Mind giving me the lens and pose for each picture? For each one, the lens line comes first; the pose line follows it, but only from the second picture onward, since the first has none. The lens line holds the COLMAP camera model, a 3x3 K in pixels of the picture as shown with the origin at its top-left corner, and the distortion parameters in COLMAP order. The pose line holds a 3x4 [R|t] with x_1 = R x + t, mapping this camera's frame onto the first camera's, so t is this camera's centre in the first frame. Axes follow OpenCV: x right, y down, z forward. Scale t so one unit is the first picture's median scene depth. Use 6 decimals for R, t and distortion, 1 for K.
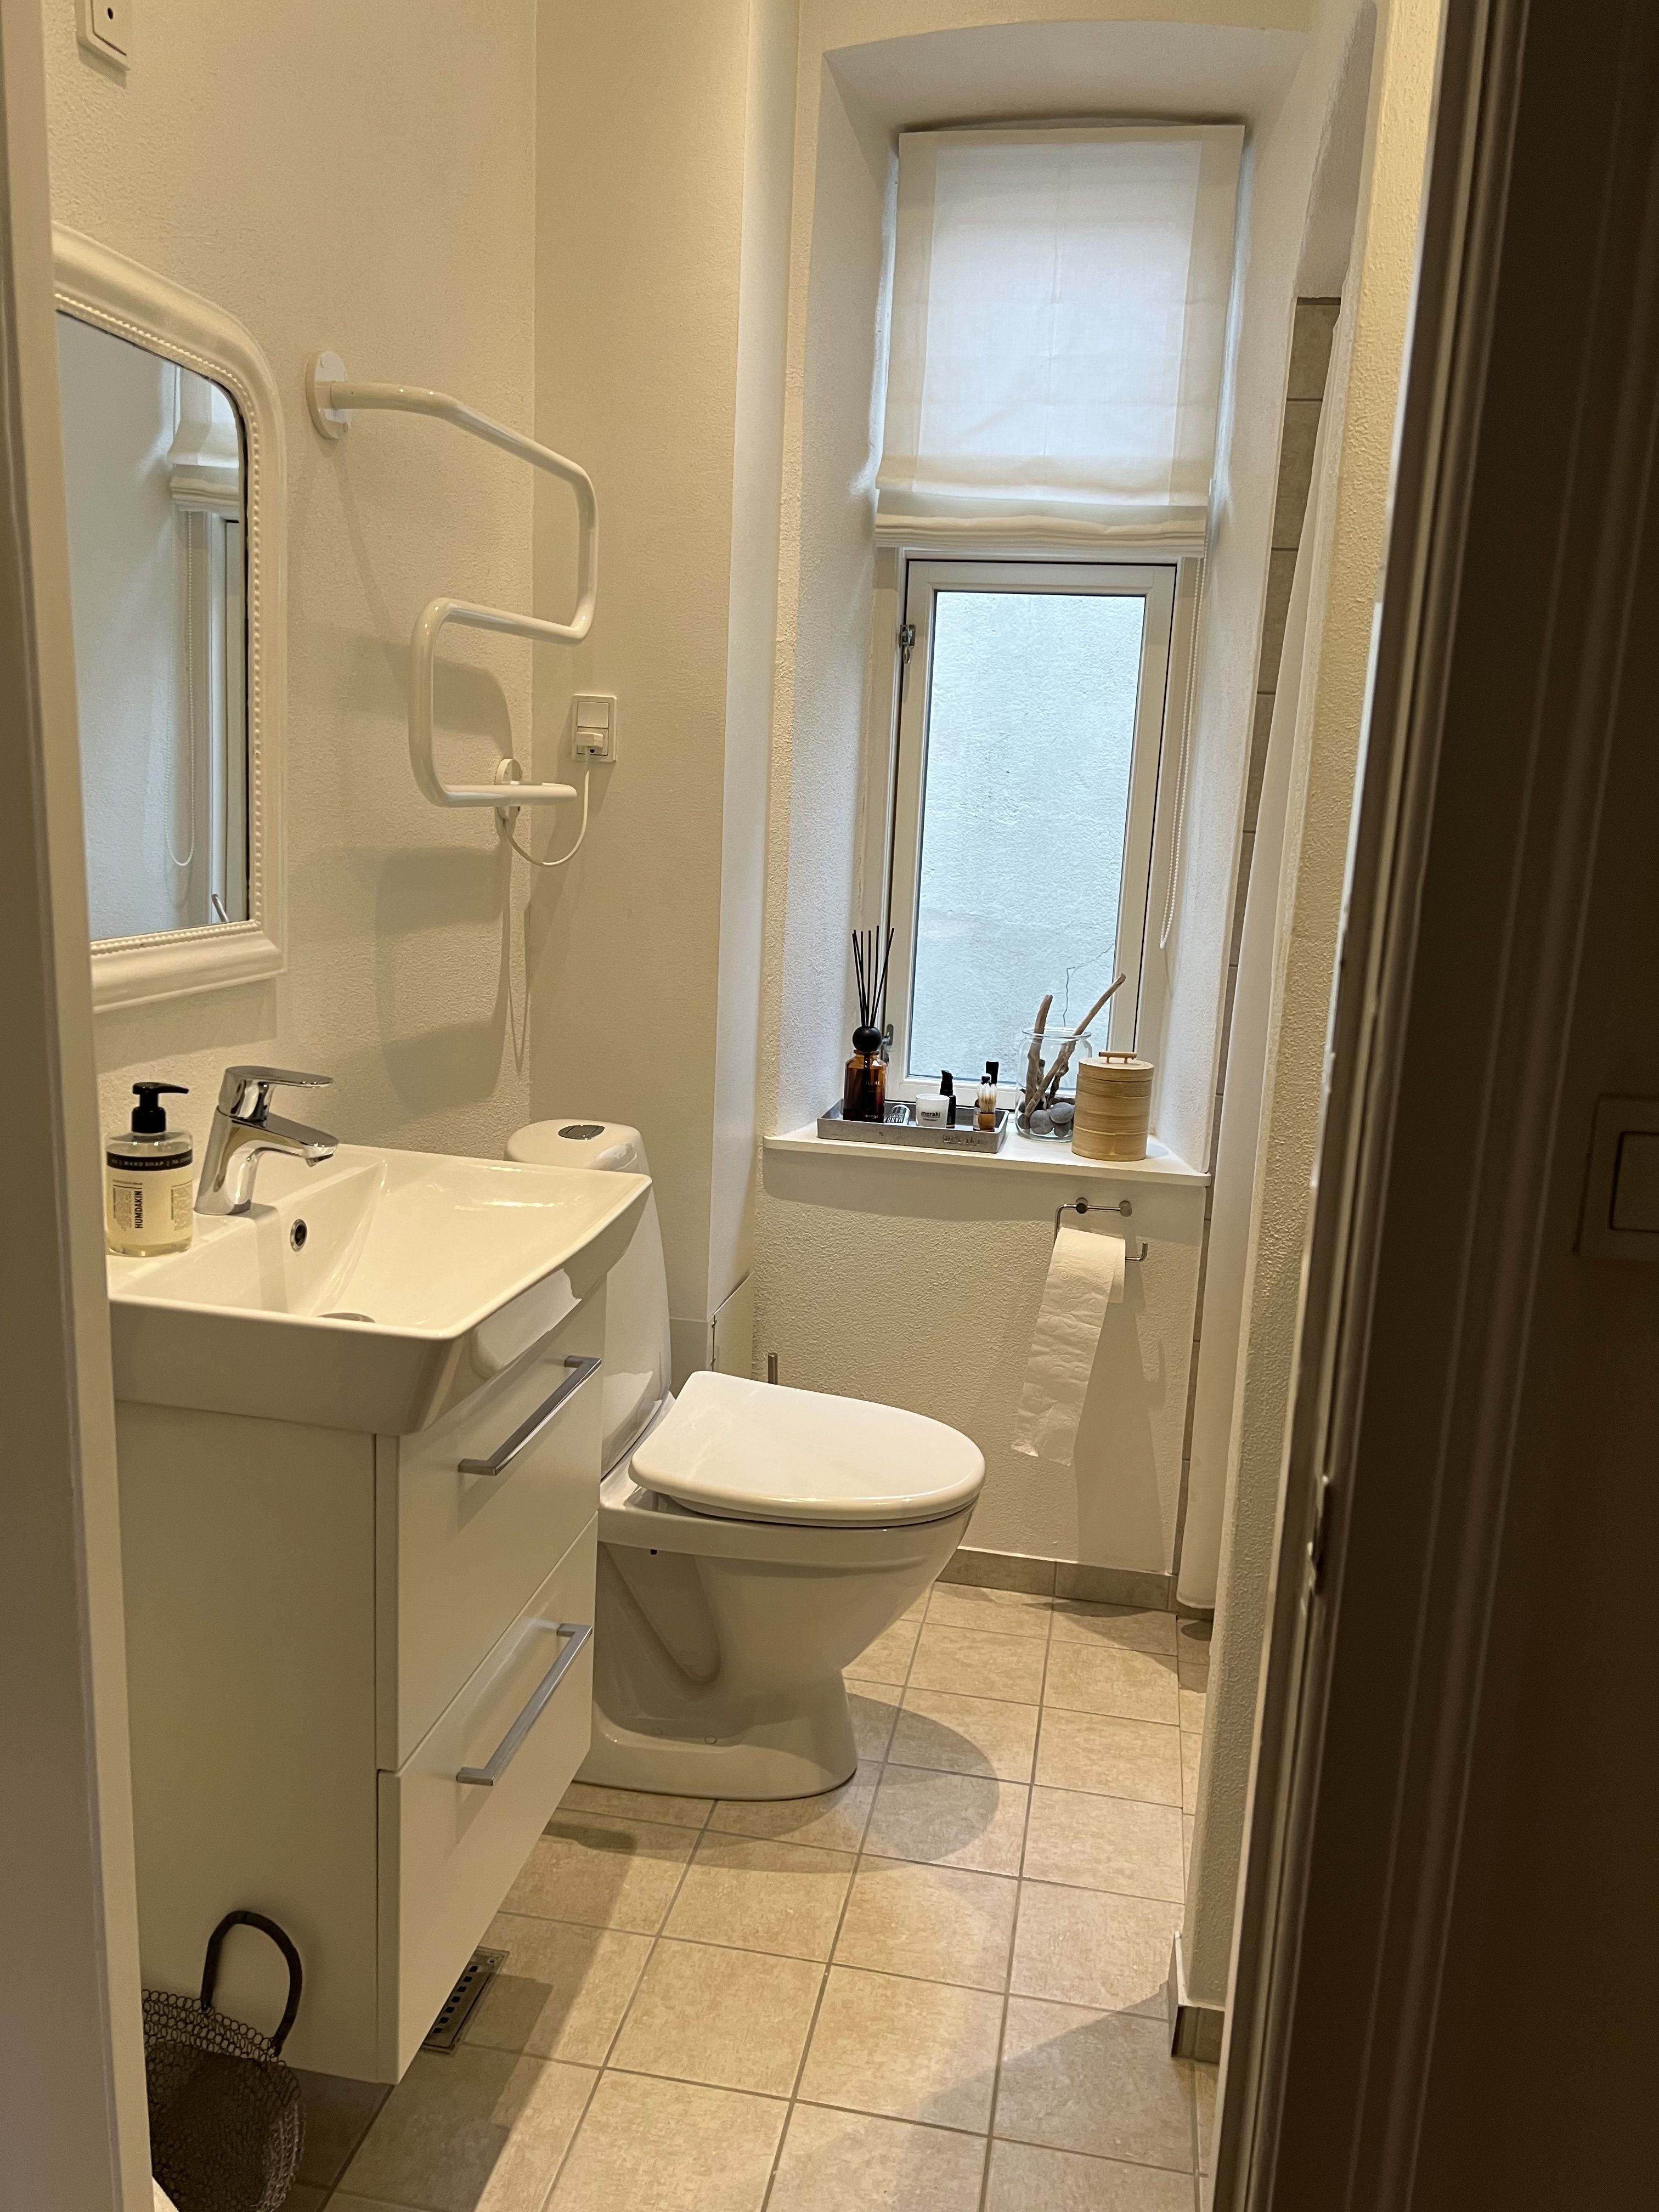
lens RADIAL K [[1629.1, 0, 820.1], [0, 1629.1, 1109.2], [0, 0, 1]] dist [0.003130, -0.030464]
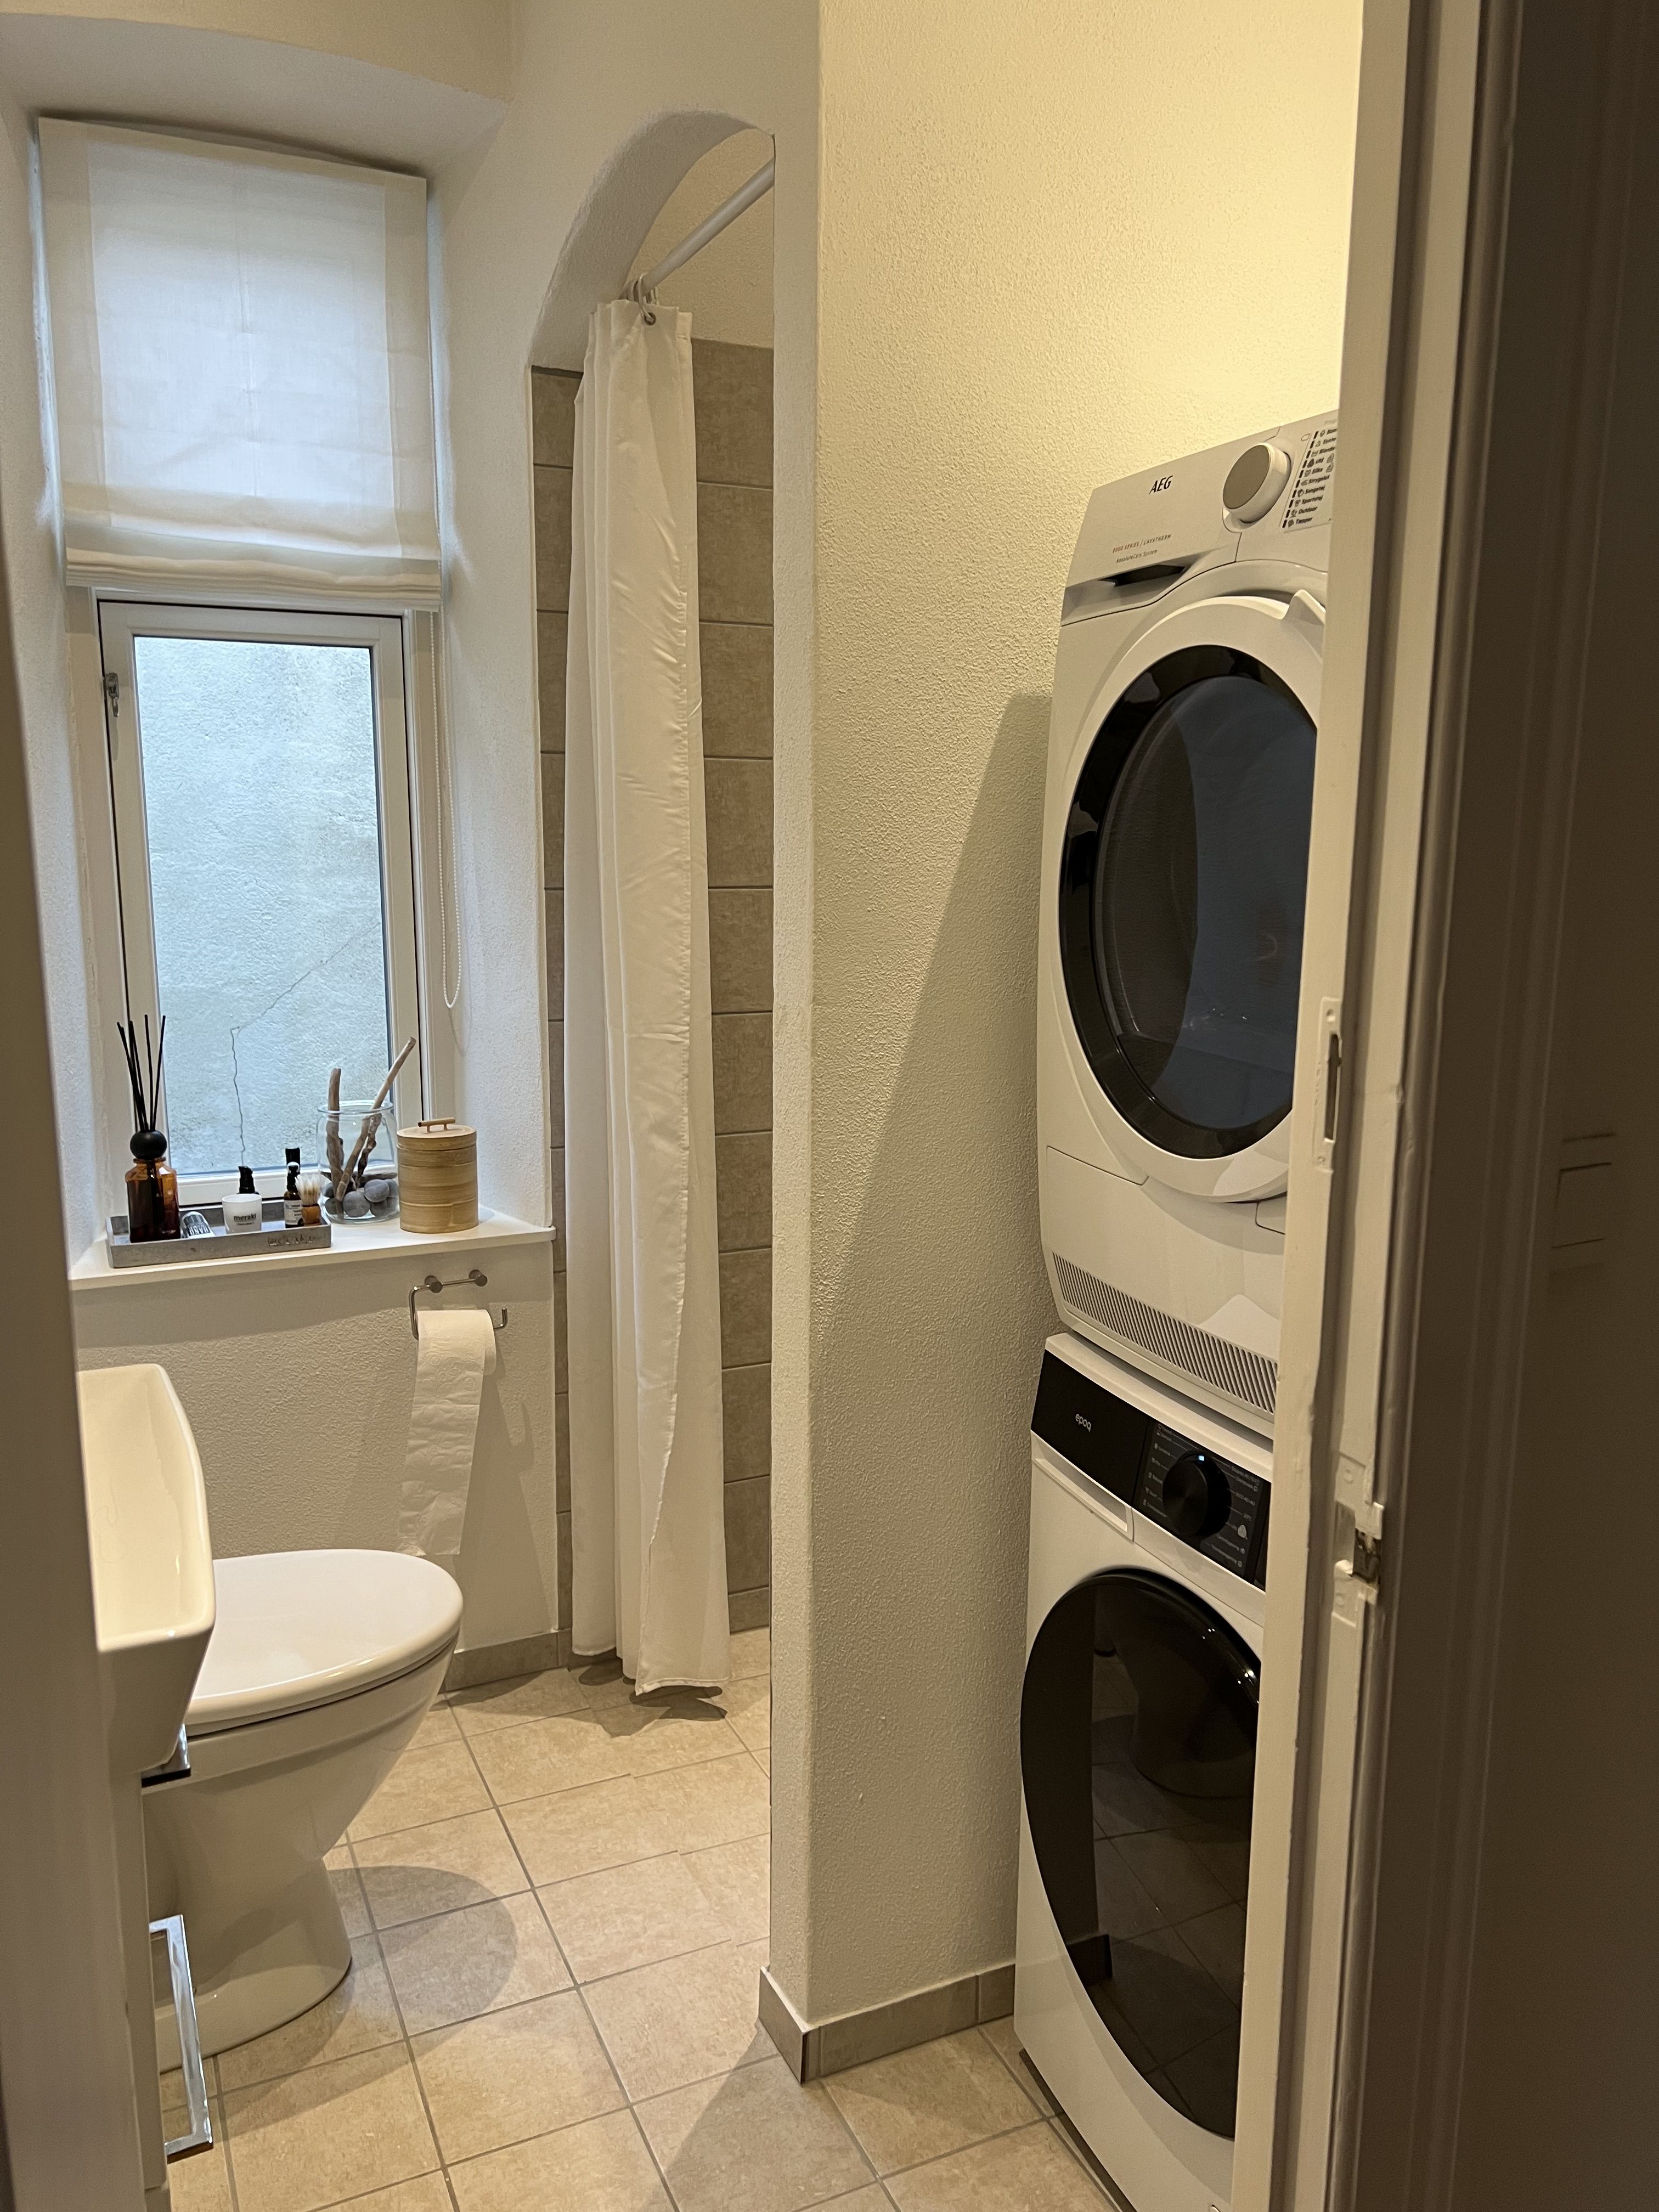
lens RADIAL K [[1629.1, 0, 828.4], [0, 1629.1, 1106.5], [0, 0, 1]] dist [0.003130, -0.030464]
pose [[0.806692, -0.138974, 0.574398, -0.186724], [0.144296, 0.988857, 0.036601, -0.045551], [-0.573085, 0.053357, 0.817757, 0.075705]]
